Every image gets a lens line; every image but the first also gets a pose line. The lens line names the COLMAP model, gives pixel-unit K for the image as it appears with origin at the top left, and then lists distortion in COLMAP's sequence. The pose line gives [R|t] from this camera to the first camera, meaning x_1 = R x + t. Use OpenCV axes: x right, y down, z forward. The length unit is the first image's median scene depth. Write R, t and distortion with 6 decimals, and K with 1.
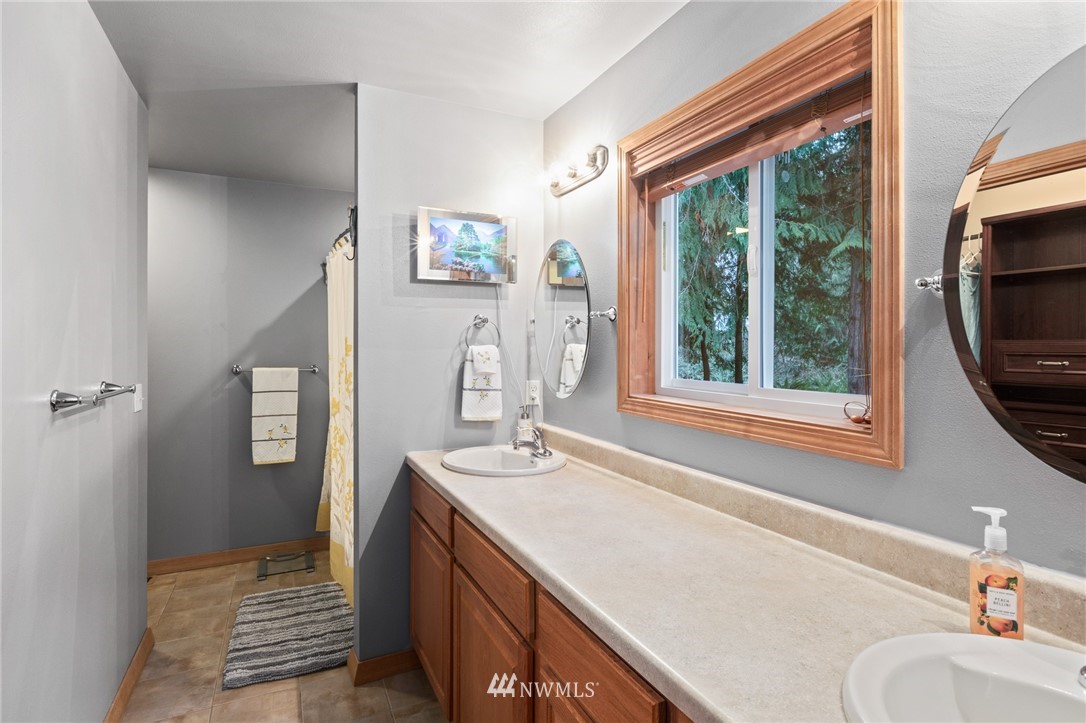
lens RADIAL K [[551.7, 0, 543.8], [0, 551.7, 352.0], [0, 0, 1]] dist [0.000761, 0.000092]
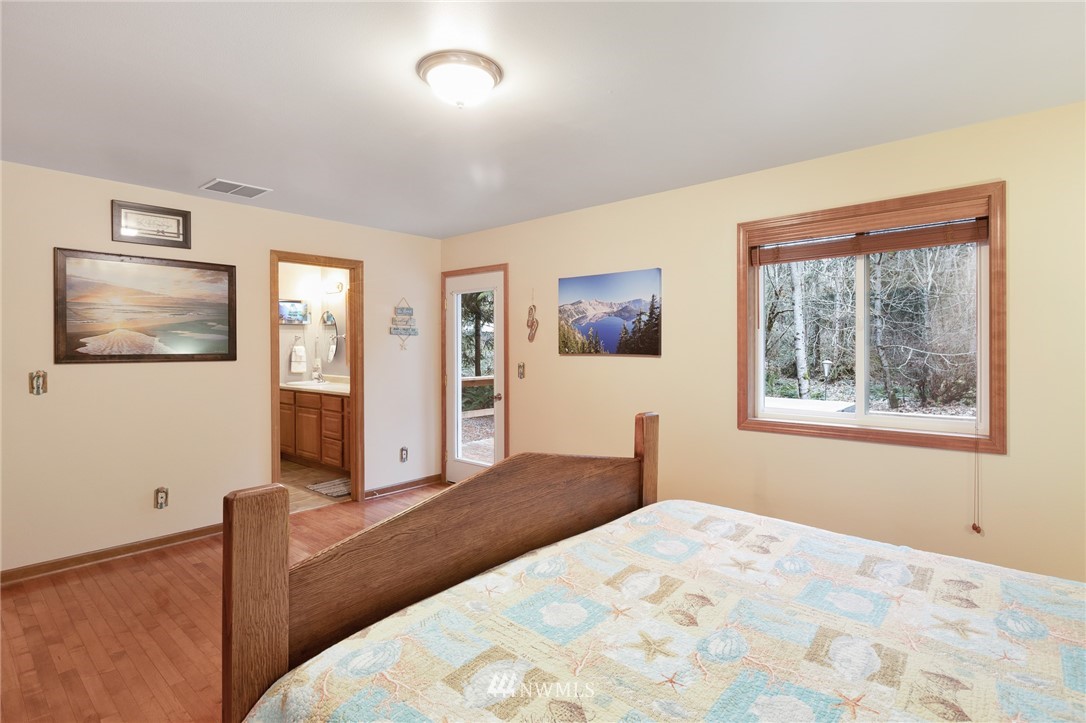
lens RADIAL K [[551.7, 0, 543.8], [0, 551.7, 352.0], [0, 0, 1]] dist [0.000761, 0.000092]
pose [[0.921650, -0.008861, 0.387922, -0.058776], [0.009197, 0.999957, 0.000992, 0.032778], [-0.387914, 0.002653, 0.921692, -2.527214]]
